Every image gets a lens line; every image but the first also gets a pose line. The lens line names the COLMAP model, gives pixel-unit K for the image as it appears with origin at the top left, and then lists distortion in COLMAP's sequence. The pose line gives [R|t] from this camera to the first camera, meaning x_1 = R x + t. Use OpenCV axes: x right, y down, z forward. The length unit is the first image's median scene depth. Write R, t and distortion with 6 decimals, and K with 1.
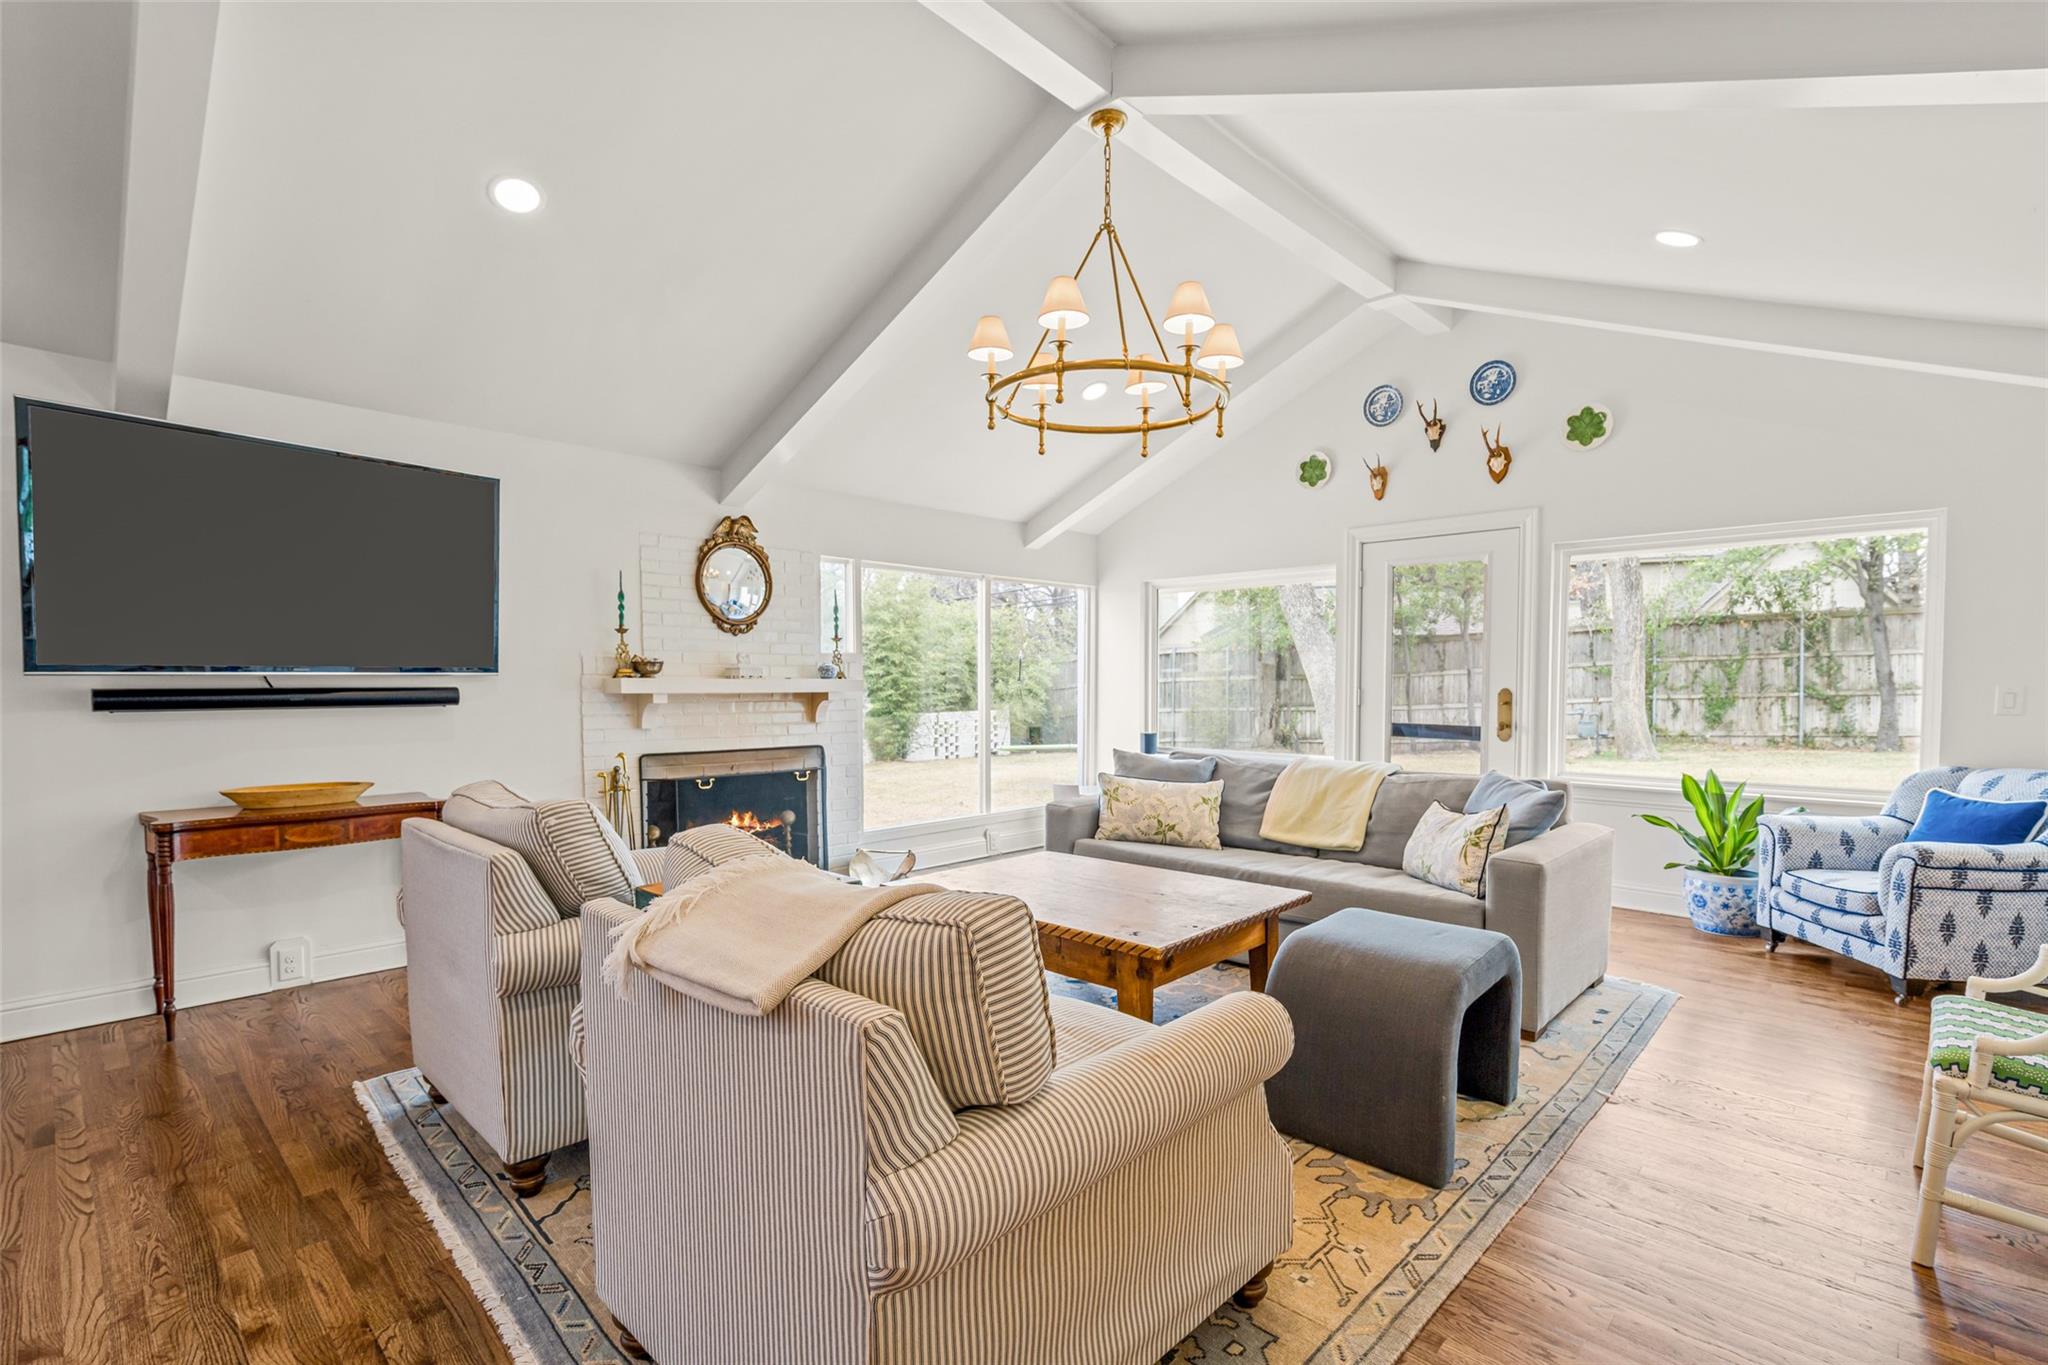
lens RADIAL K [[929.6, 0, 1032.3], [0, 929.6, 702.3], [0, 0, 1]] dist [-0.001341, 0.000976]
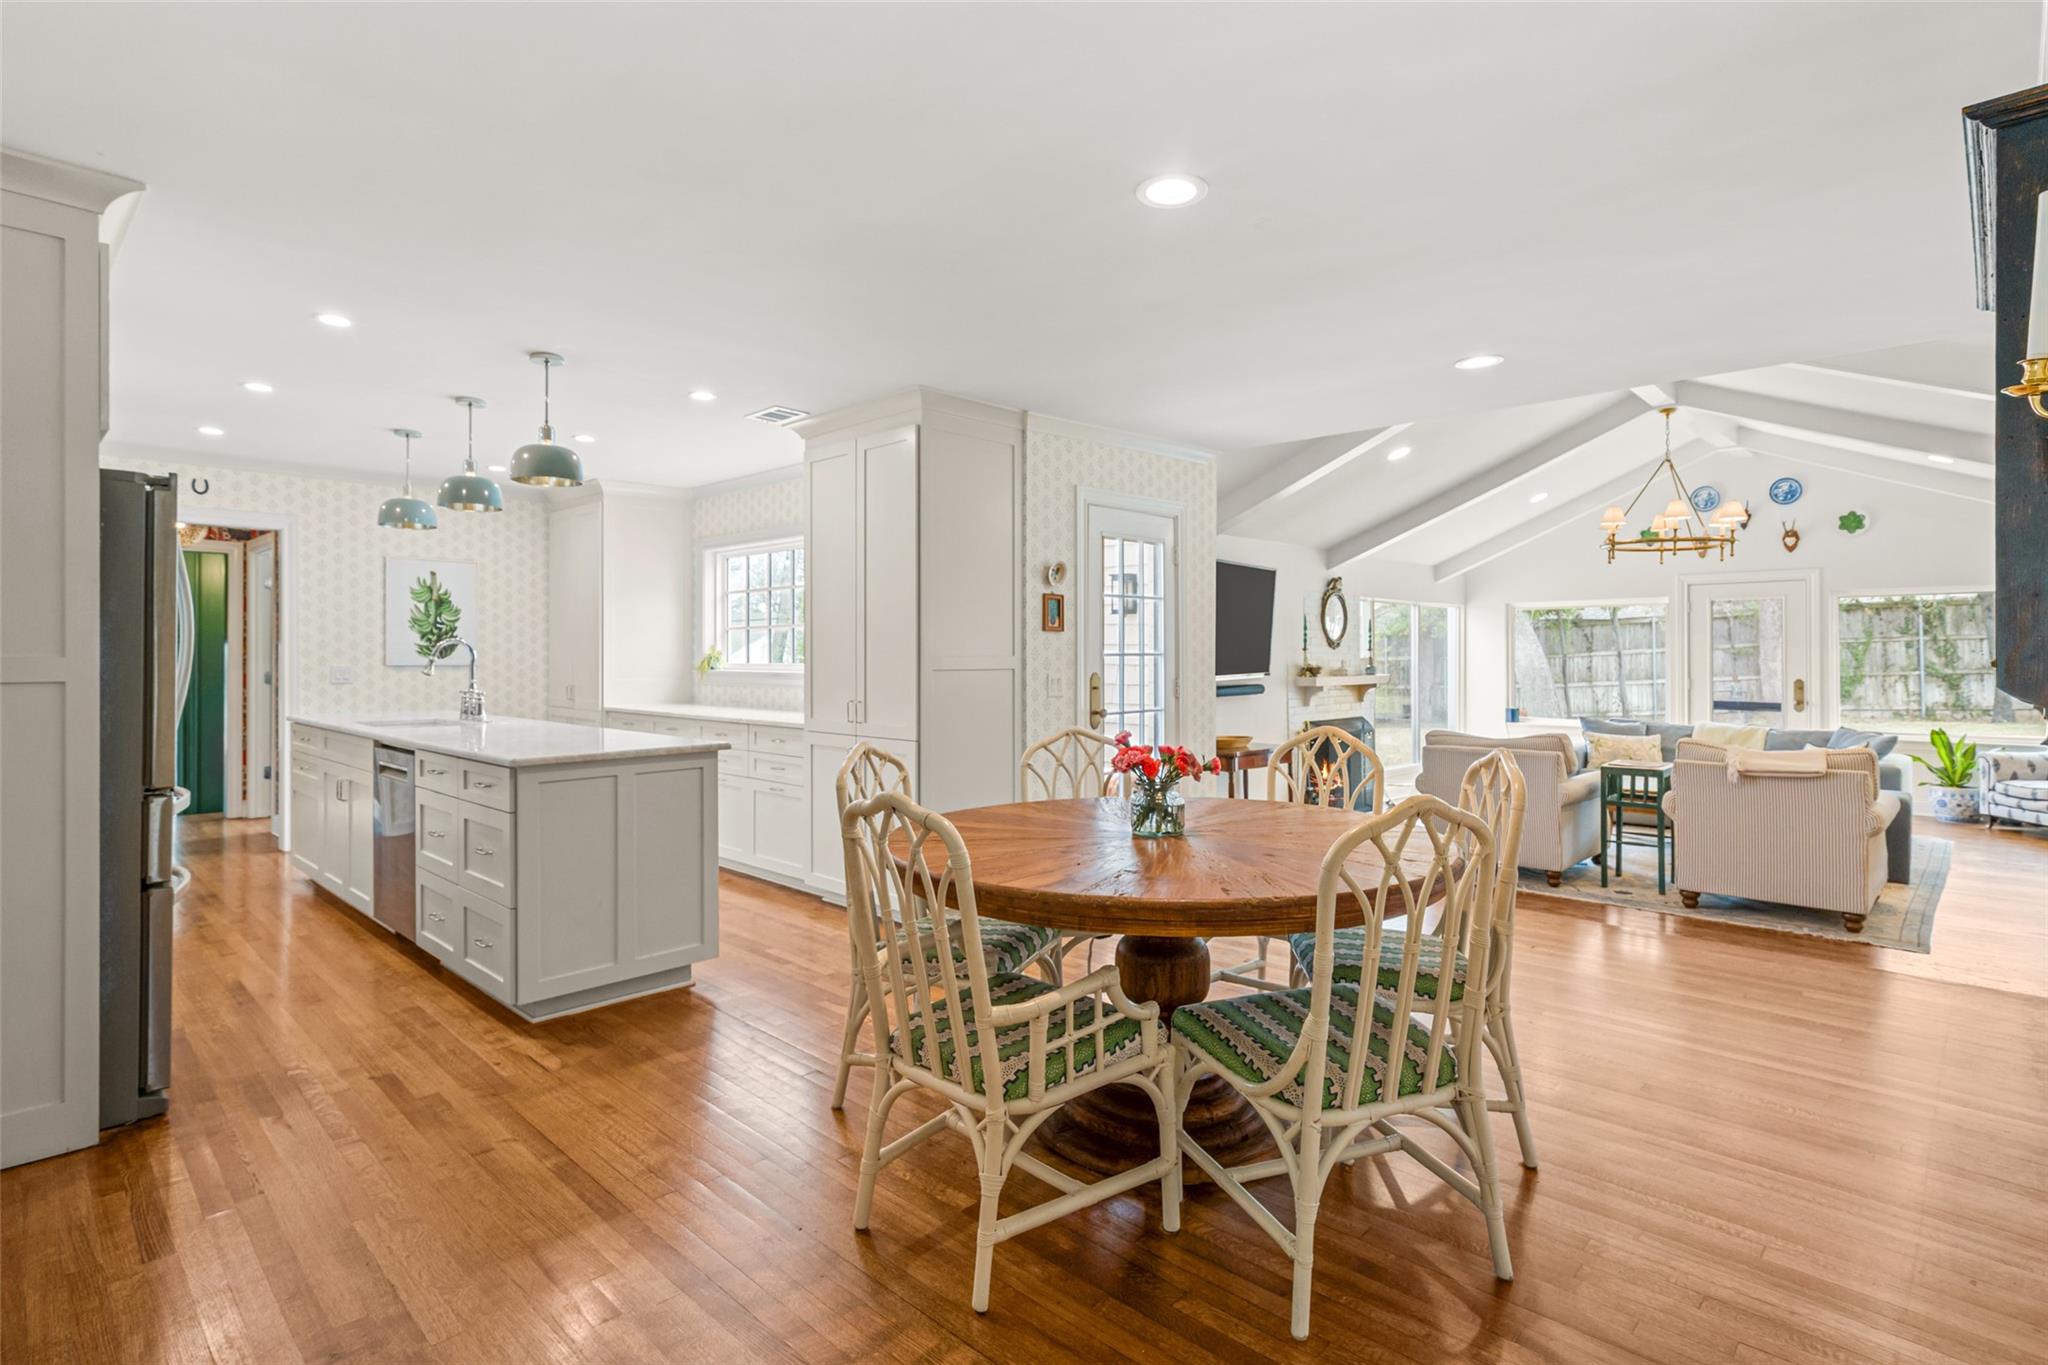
lens RADIAL K [[1009.7, 0, 1018.3], [0, 1009.7, 638.3], [0, 0, 1]] dist [-0.000548, -0.000852]
pose [[0.999951, -0.004119, -0.009029, -0.292709], [0.003772, 0.999267, -0.038084, -0.008676], [0.009179, 0.038049, 0.999234, -0.269550]]
